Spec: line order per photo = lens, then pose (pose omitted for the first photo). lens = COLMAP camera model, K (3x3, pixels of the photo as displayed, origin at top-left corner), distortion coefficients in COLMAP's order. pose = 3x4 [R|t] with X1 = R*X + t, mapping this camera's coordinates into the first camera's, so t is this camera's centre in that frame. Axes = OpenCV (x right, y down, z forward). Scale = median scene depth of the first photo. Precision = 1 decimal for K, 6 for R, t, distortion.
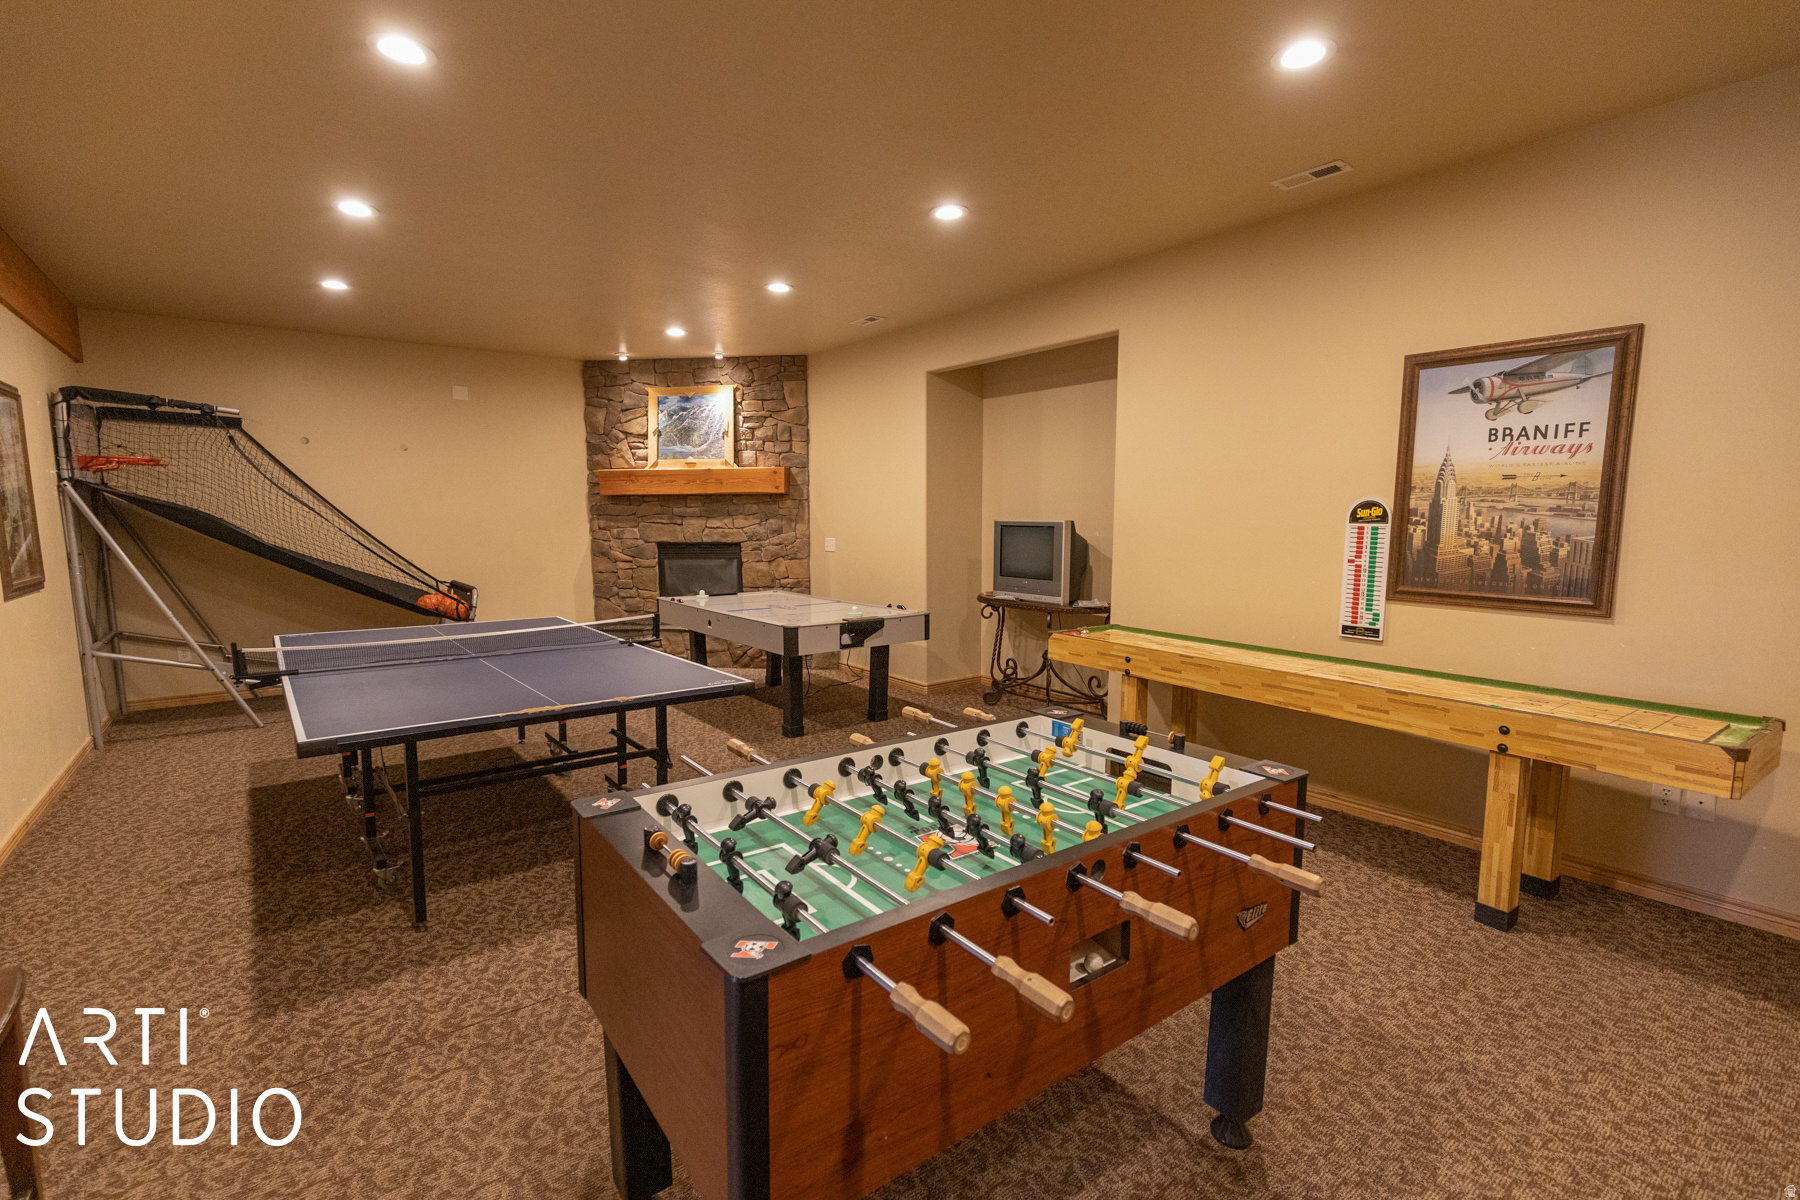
lens RADIAL K [[828.6, 0, 901.5], [0, 828.6, 606.6], [0, 0, 1]] dist [0.004589, -0.000170]
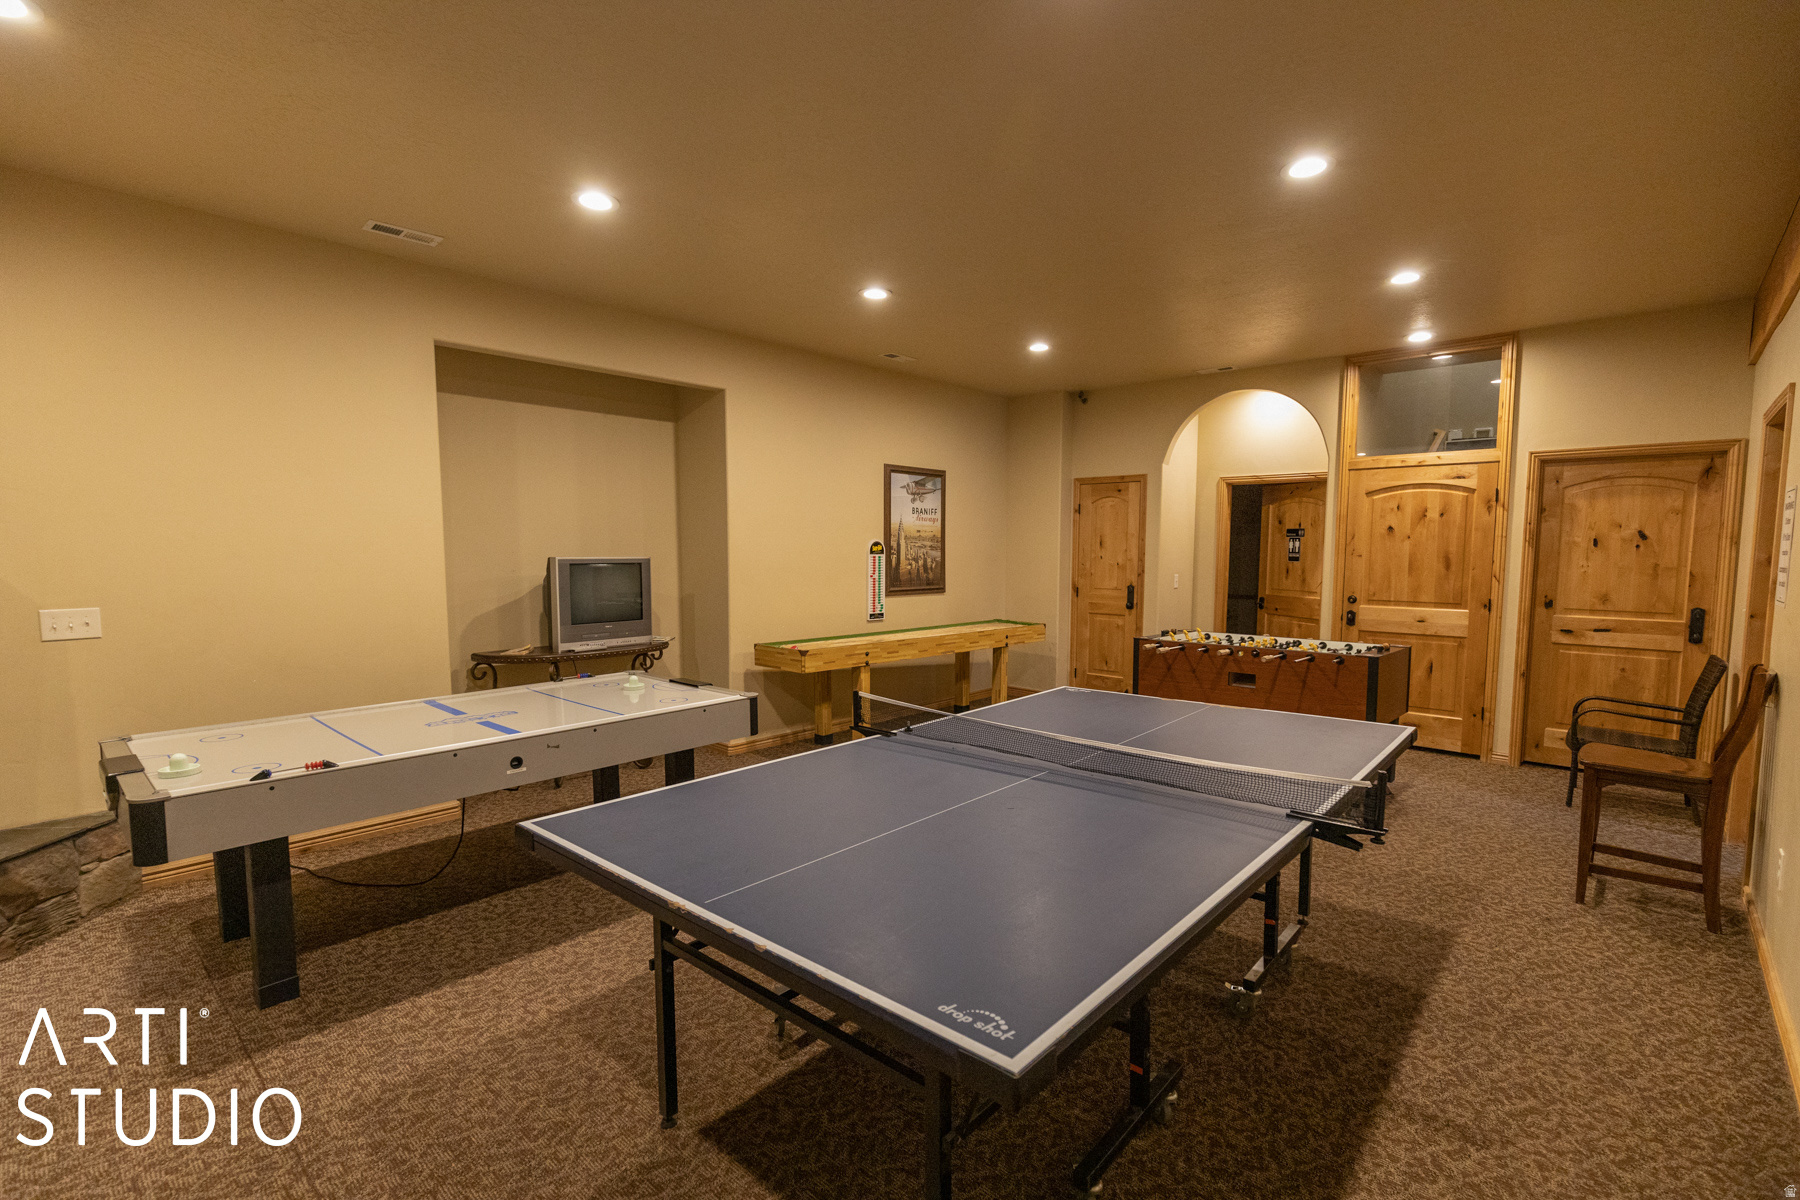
lens RADIAL K [[828.6, 0, 901.7], [0, 828.6, 610.8], [0, 0, 1]] dist [0.004589, -0.000170]
pose [[-0.192235, -0.077429, 0.978290, -1.311712], [0.110675, 0.988812, 0.100010, -0.169531], [-0.975088, 0.127497, -0.181515, 1.432977]]
